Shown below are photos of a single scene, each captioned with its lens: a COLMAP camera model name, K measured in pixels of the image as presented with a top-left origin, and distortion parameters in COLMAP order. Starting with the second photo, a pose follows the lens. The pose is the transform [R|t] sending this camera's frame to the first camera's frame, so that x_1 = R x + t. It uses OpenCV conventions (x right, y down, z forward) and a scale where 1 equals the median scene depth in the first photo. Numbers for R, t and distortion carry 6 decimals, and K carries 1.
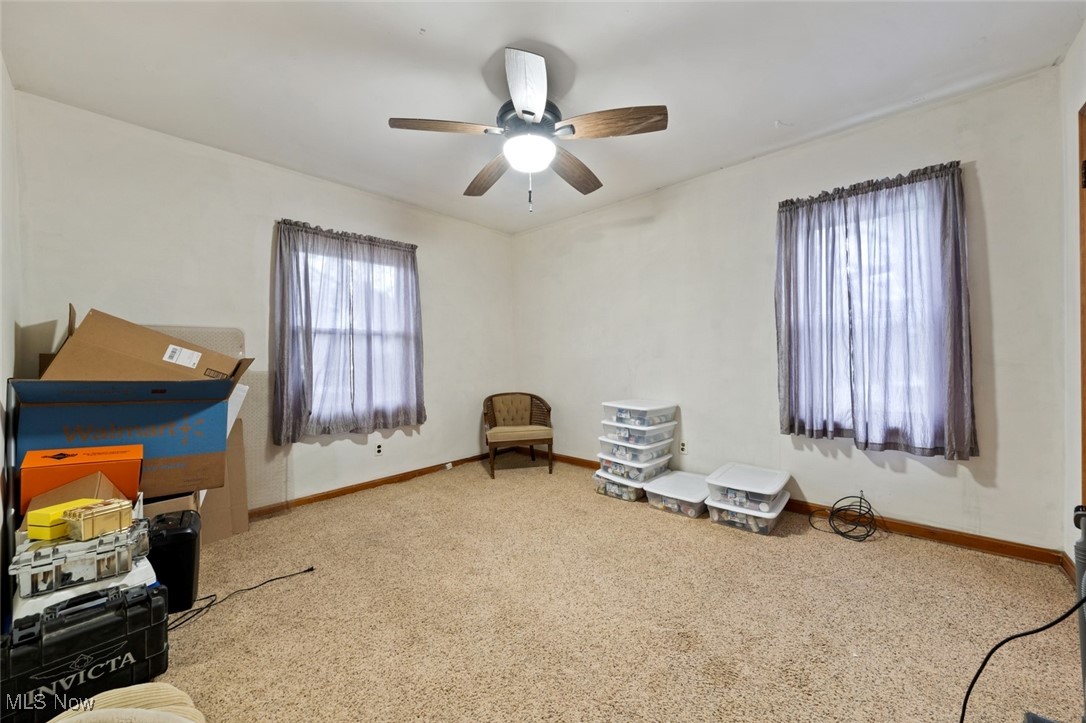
lens RADIAL K [[403.5, 0, 540.5], [0, 403.5, 363.0], [0, 0, 1]] dist [0.000163, -0.000058]
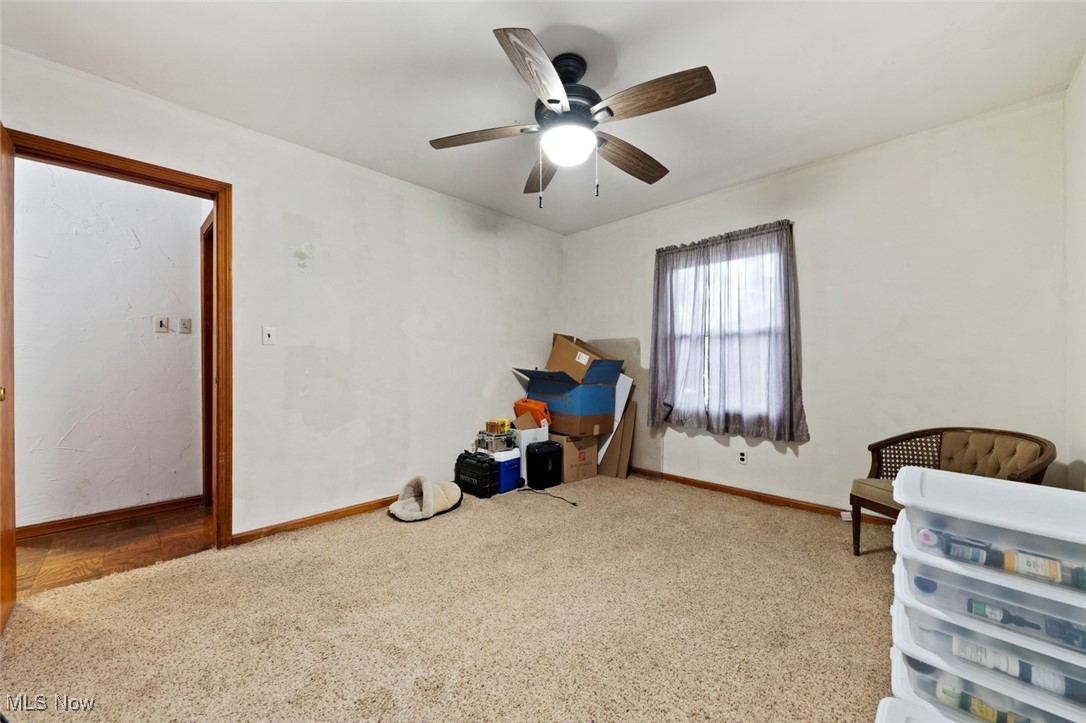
lens RADIAL K [[403.5, 0, 540.5], [0, 403.5, 363.0], [0, 0, 1]] dist [0.000163, -0.000058]
pose [[-0.036862, 0.013624, -0.999227, 0.621987], [-0.010402, 0.999848, 0.014016, -0.012660], [0.999266, 0.010911, -0.036714, 0.650725]]
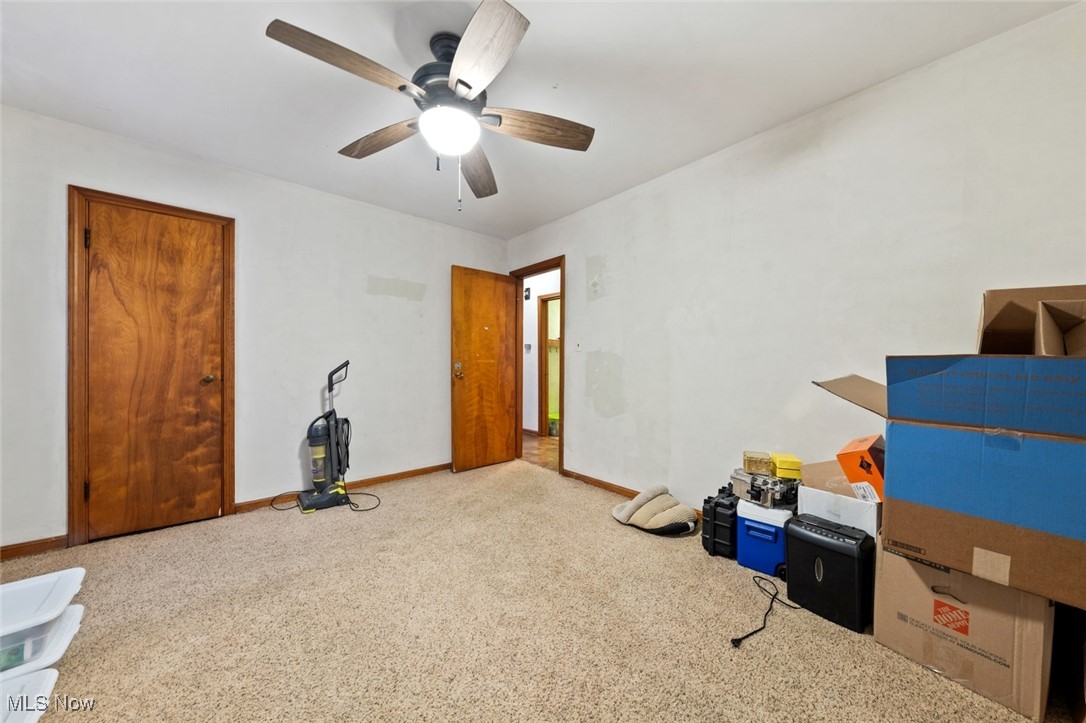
lens RADIAL K [[368.9, 0, 547.1], [0, 368.9, 363.1], [0, 0, 1]] dist [-0.000400, -0.000011]
pose [[-0.995264, 0.010284, 0.096668, -0.206865], [0.011212, 0.999896, 0.009055, -0.008239], [-0.096565, 0.010096, -0.995275, 1.198971]]
